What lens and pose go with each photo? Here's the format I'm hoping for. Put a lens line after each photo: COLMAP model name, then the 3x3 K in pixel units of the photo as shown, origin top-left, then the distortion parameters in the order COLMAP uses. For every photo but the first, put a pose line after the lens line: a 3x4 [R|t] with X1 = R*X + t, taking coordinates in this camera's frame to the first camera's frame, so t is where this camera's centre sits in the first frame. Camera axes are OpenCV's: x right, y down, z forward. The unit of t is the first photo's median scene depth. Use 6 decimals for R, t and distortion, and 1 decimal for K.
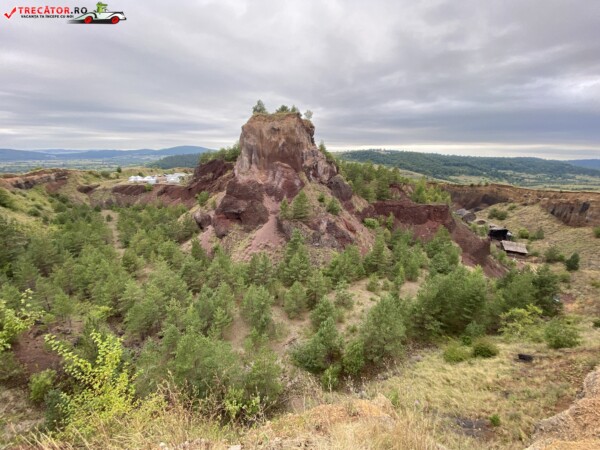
lens RADIAL K [[241.0, 0, 298.5], [0, 241.0, 225.4], [0, 0, 1]] dist [0.024177, -0.023185]
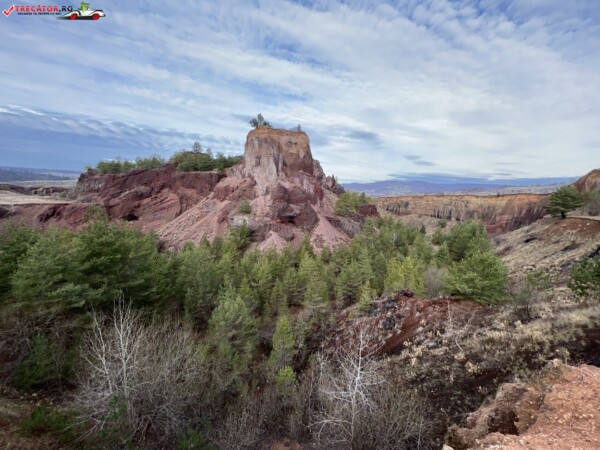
lens RADIAL K [[238.3, 0, 299.2], [0, 238.3, 224.4], [0, 0, 1]] dist [0.000296, -0.000092]
pose [[0.757759, -0.095250, 0.645545, -0.765205], [0.155236, 0.987201, -0.036560, 0.022573], [-0.633800, 0.127916, 0.762846, 0.165514]]
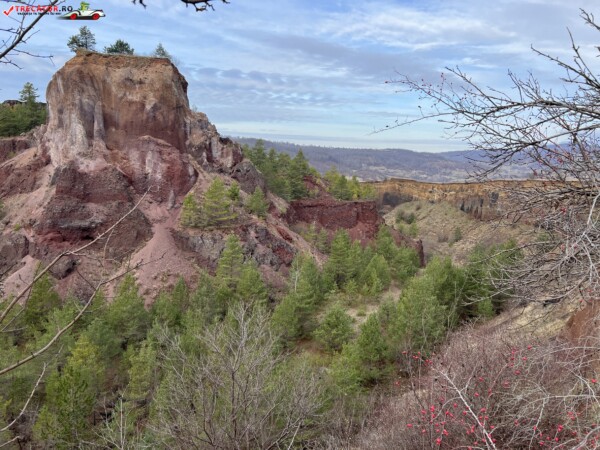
lens RADIAL K [[451.4, 0, 298.9], [0, 451.4, 224.6], [0, 0, 1]] dist [0.064830, -0.080208]
pose [[0.860093, -0.071277, 0.505134, -0.305205], [0.123103, 0.989927, -0.069924, 0.059199], [-0.495062, 0.122324, 0.860204, -0.076274]]
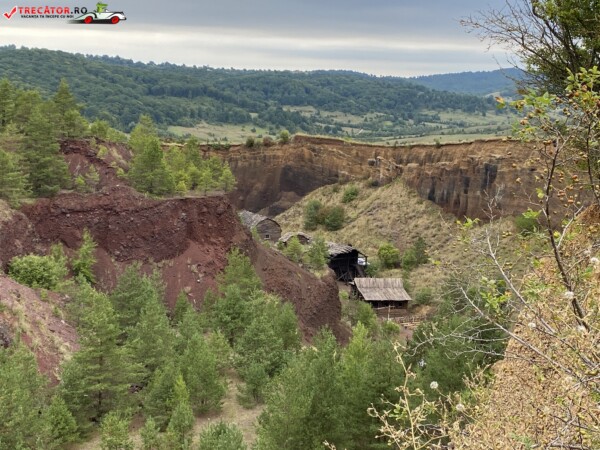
lens RADIAL K [[890.3, 0, 277.8], [0, 890.3, 222.6], [0, 0, 1]] dist [0.116138, -0.021848]
pose [[0.779742, -0.097760, 0.618422, -0.122949], [0.161476, 0.985719, -0.047776, 0.028924], [-0.604920, 0.137114, 0.784392, -0.032091]]
